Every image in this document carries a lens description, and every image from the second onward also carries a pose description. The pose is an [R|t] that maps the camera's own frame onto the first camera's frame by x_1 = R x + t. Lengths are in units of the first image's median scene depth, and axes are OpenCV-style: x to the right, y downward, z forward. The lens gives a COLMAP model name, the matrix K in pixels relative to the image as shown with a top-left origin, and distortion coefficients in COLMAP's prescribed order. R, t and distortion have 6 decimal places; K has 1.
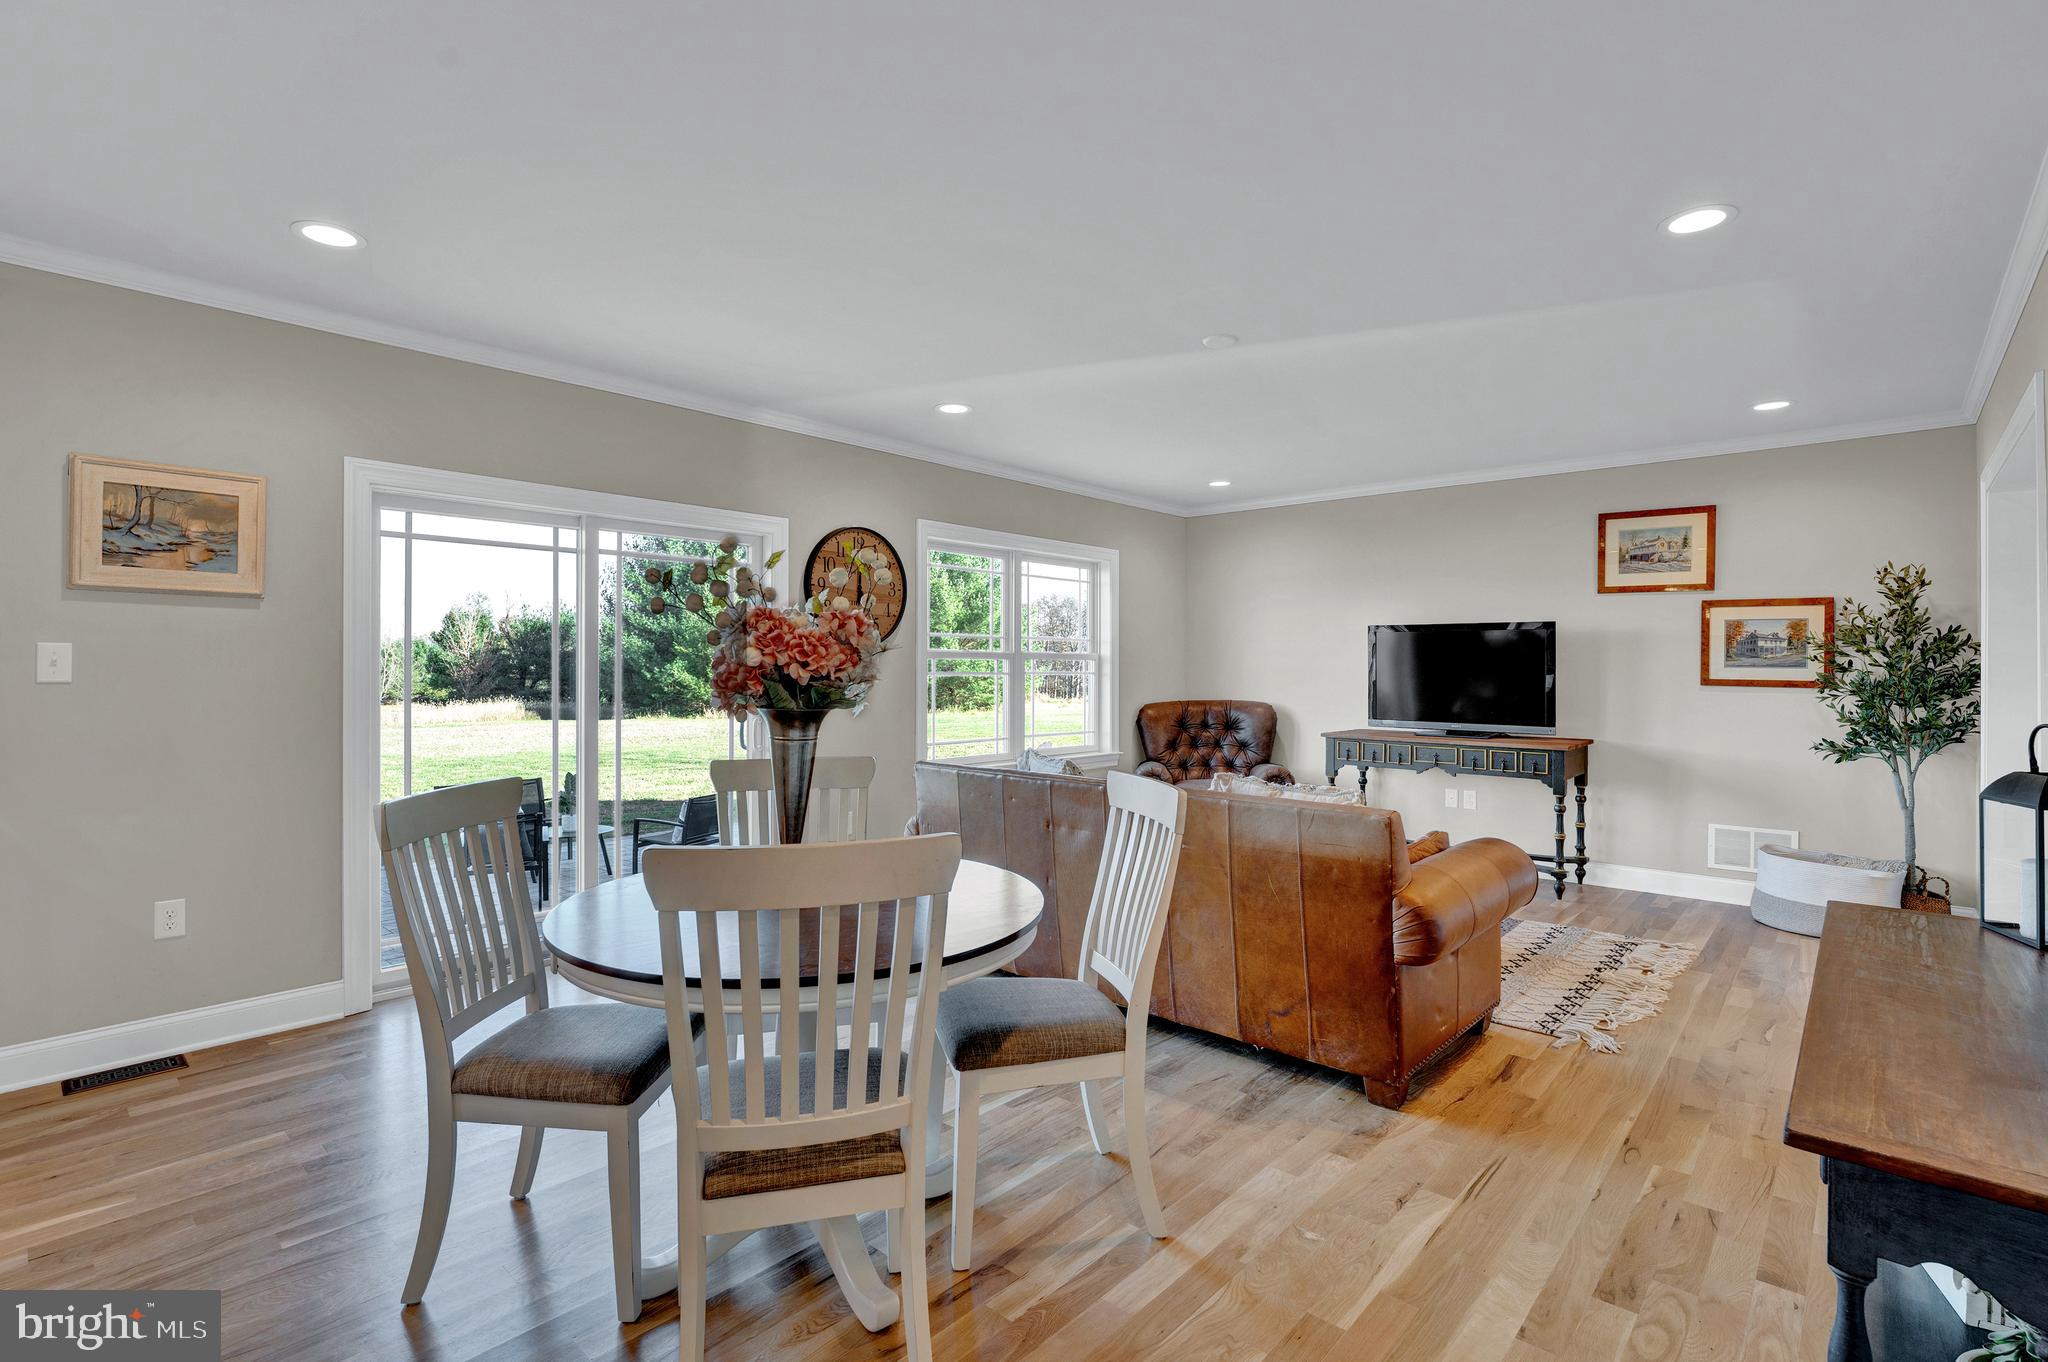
lens RADIAL K [[952.1, 0, 1040.9], [0, 952.1, 672.4], [0, 0, 1]] dist [-0.013463, 0.000789]
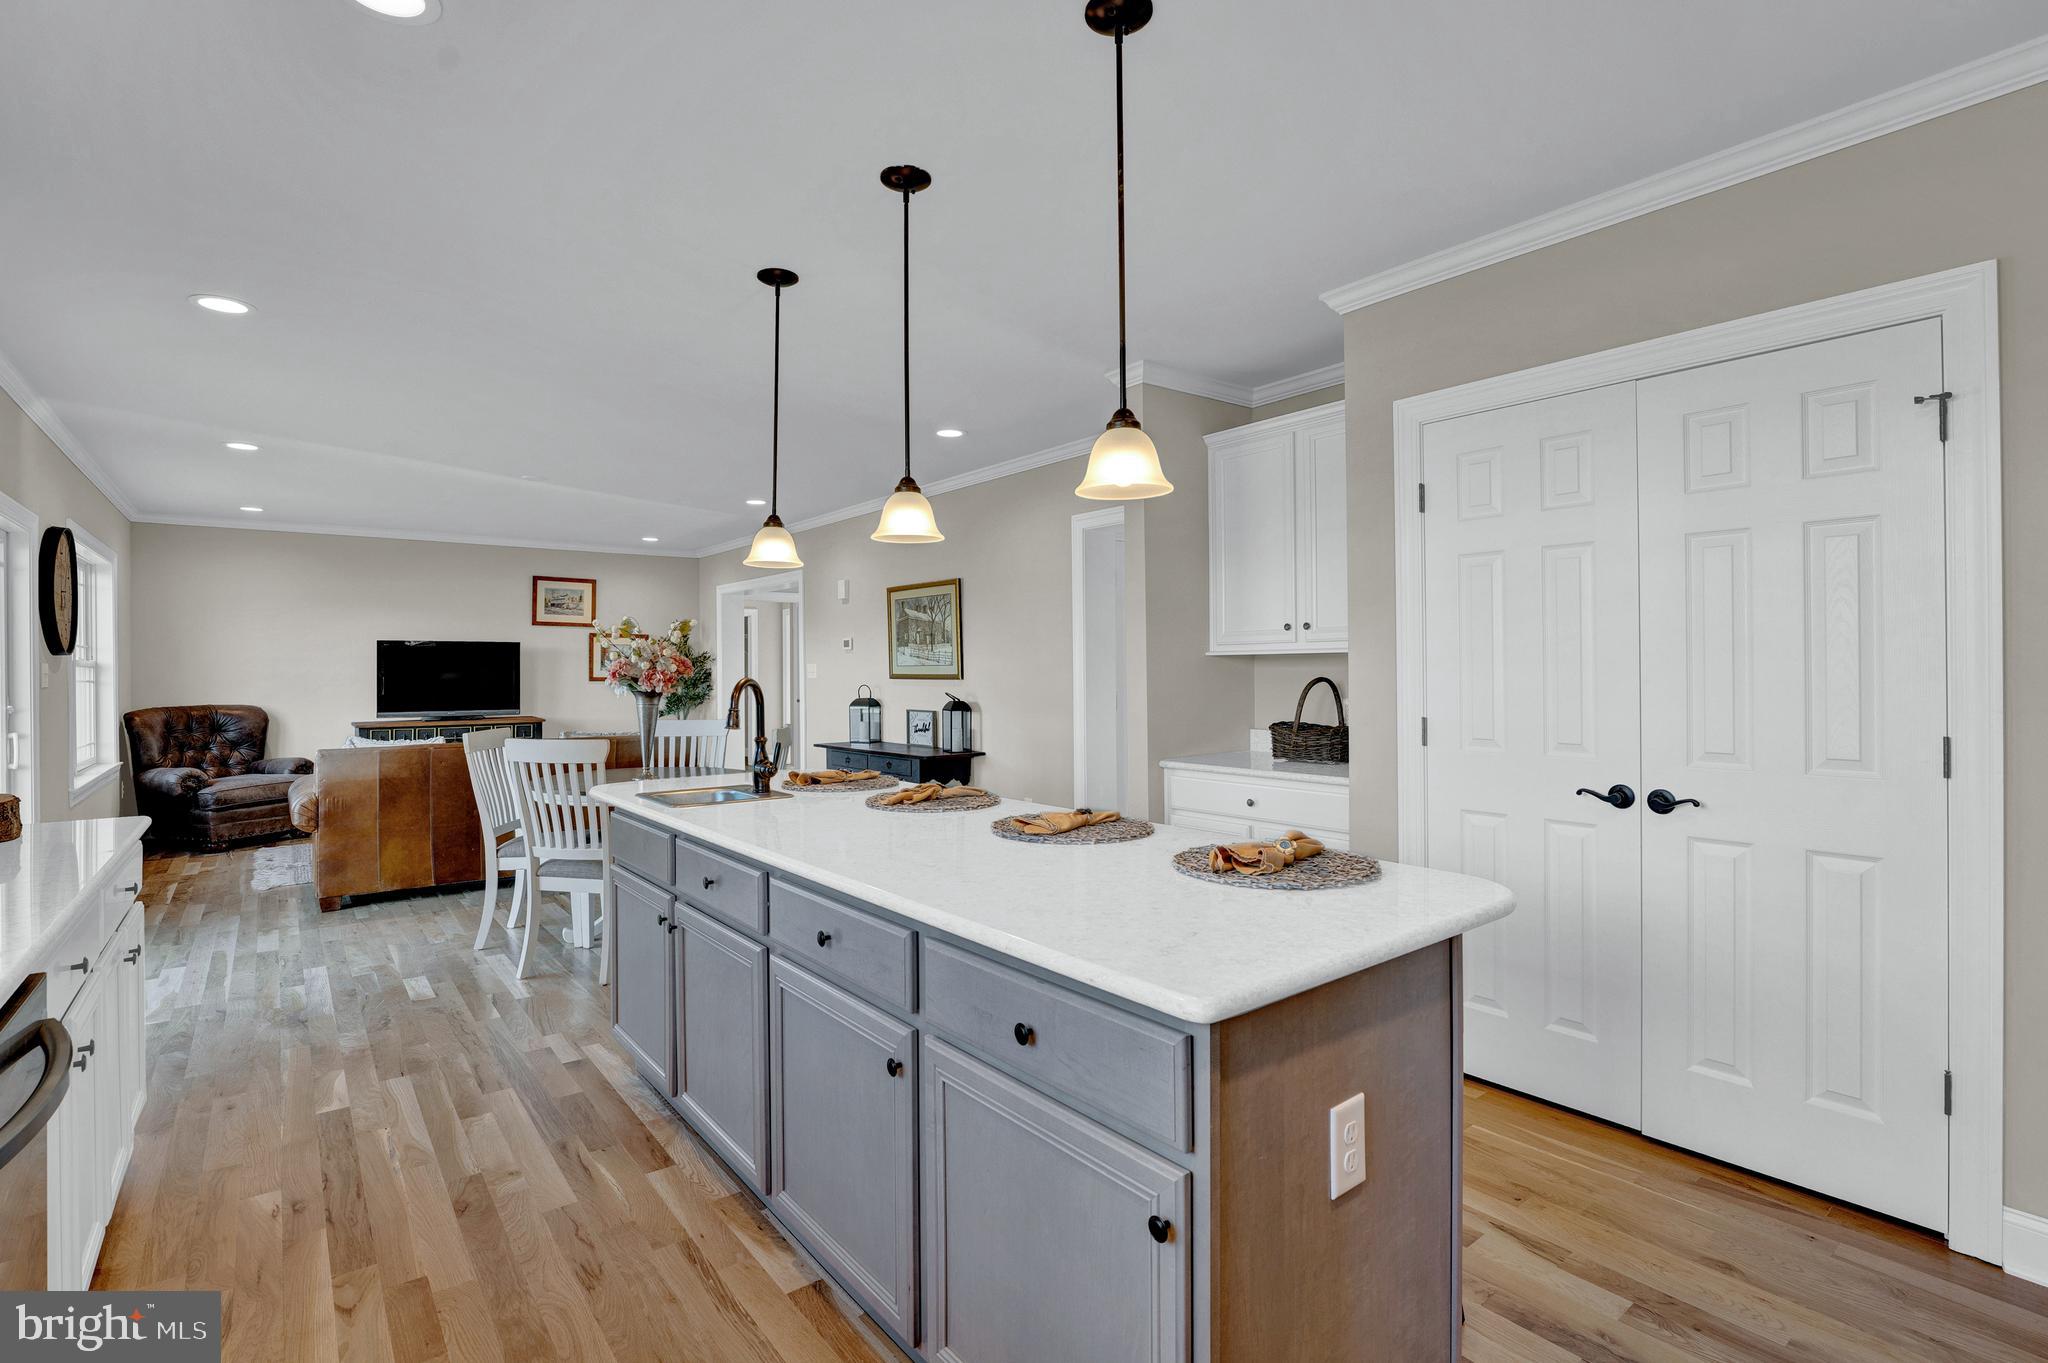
lens RADIAL K [[952.1, 0, 1012.7], [0, 952.1, 671.6], [0, 0, 1]] dist [-0.013463, 0.000789]
pose [[0.174809, -0.007329, 0.984575, -0.975829], [0.011462, 0.999920, 0.005408, -0.004400], [-0.984536, 0.010340, 0.174879, -0.094150]]
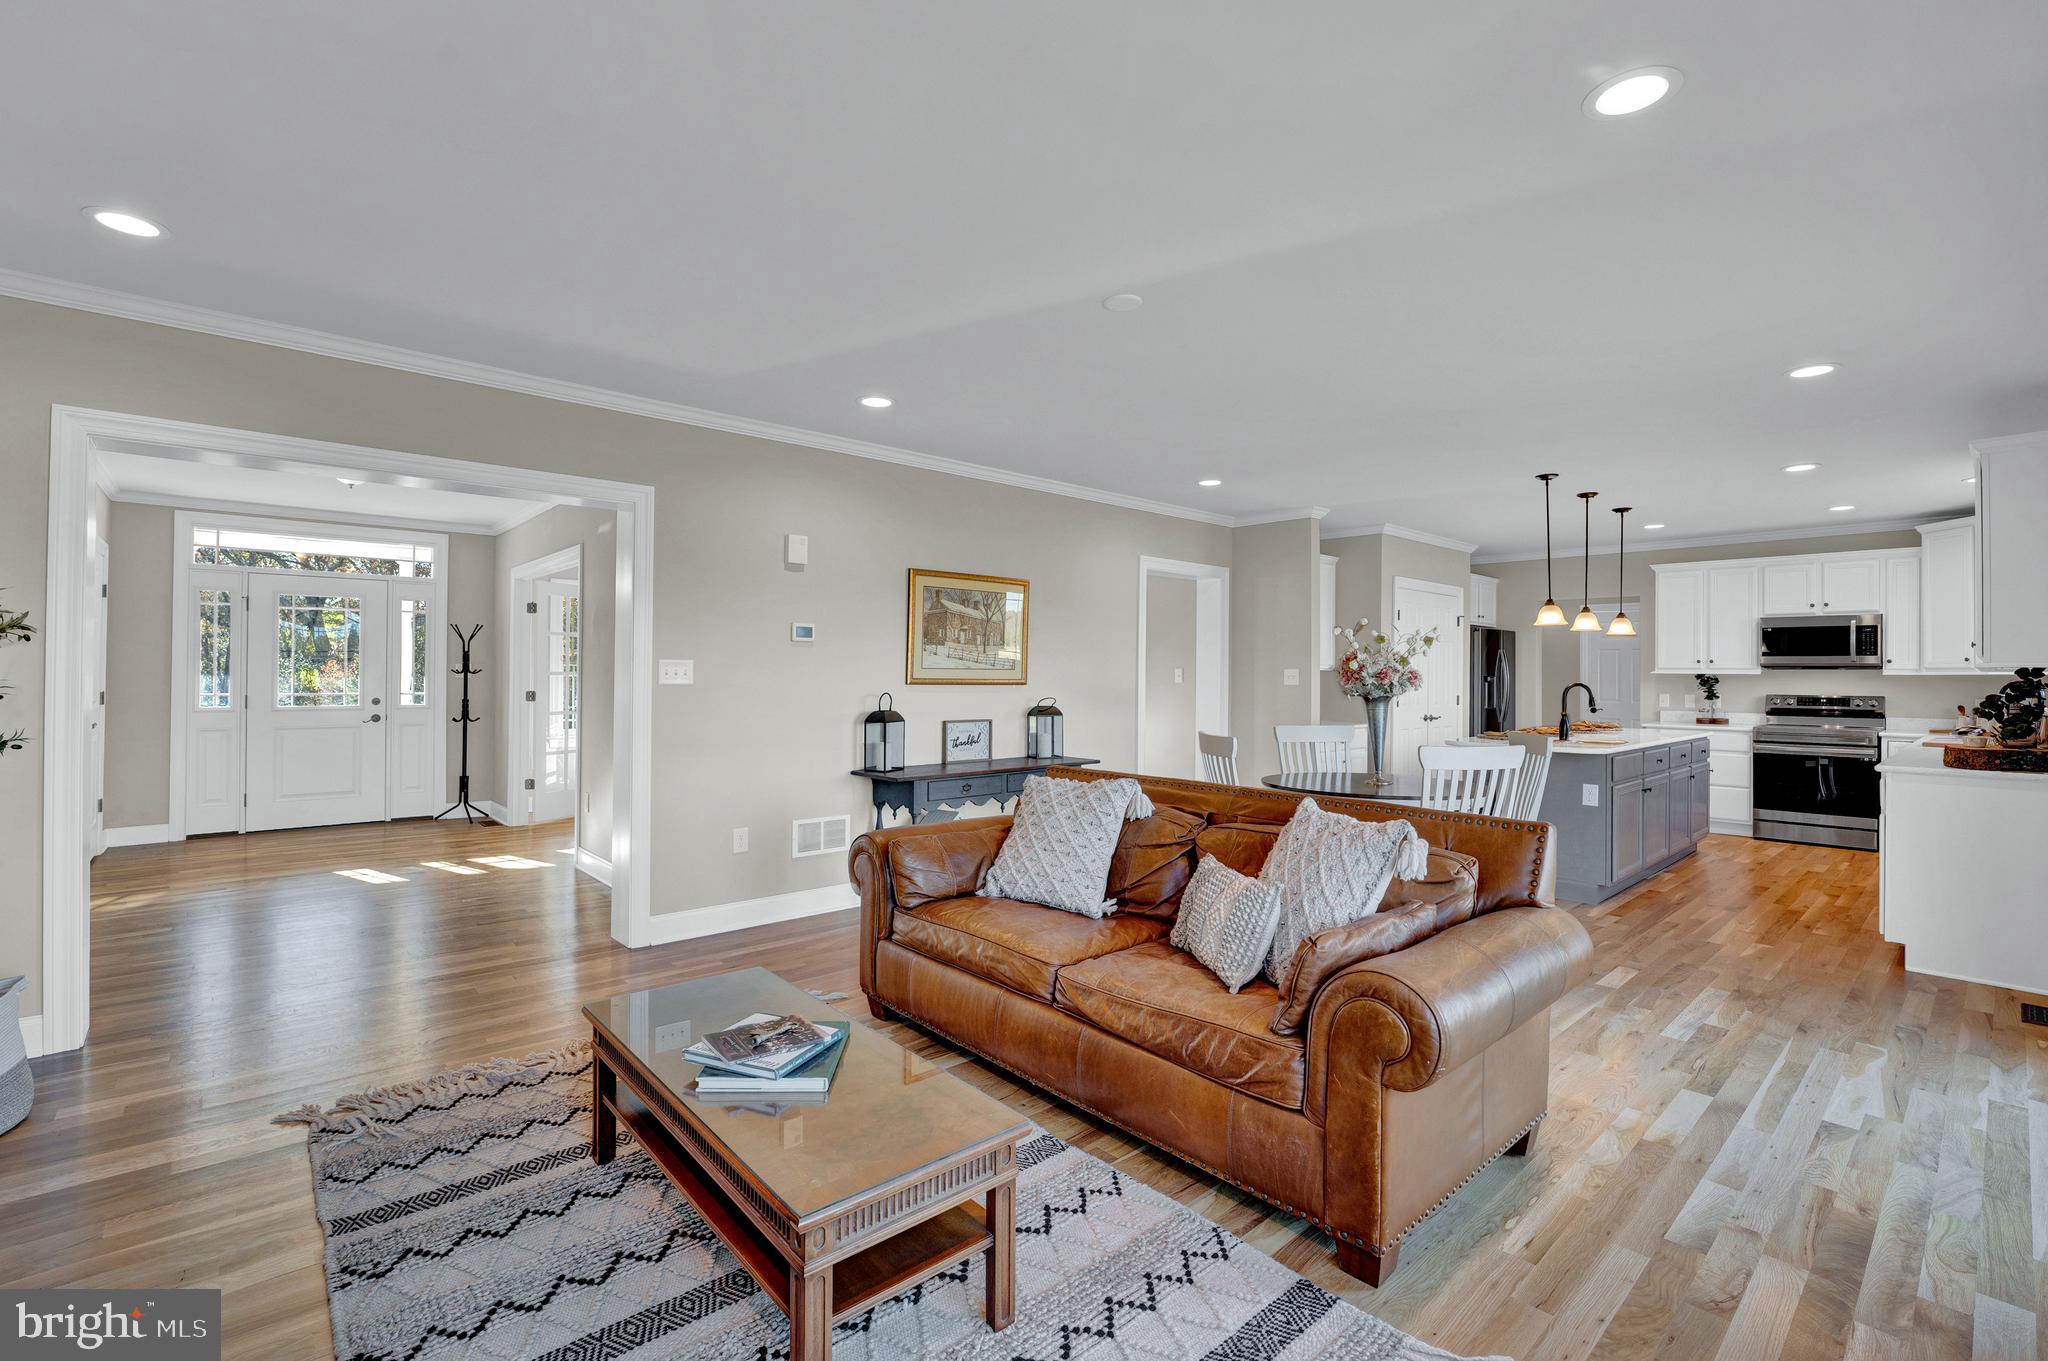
lens RADIAL K [[910.9, 0, 1011.8], [0, 910.9, 671.2], [0, 0, 1]] dist [-0.013398, -0.000395]
pose [[-0.993233, -0.011346, 0.115587, 0.158603], [-0.011519, 0.999933, -0.000837, -0.003825], [-0.115570, -0.002163, -0.993297, 1.393465]]
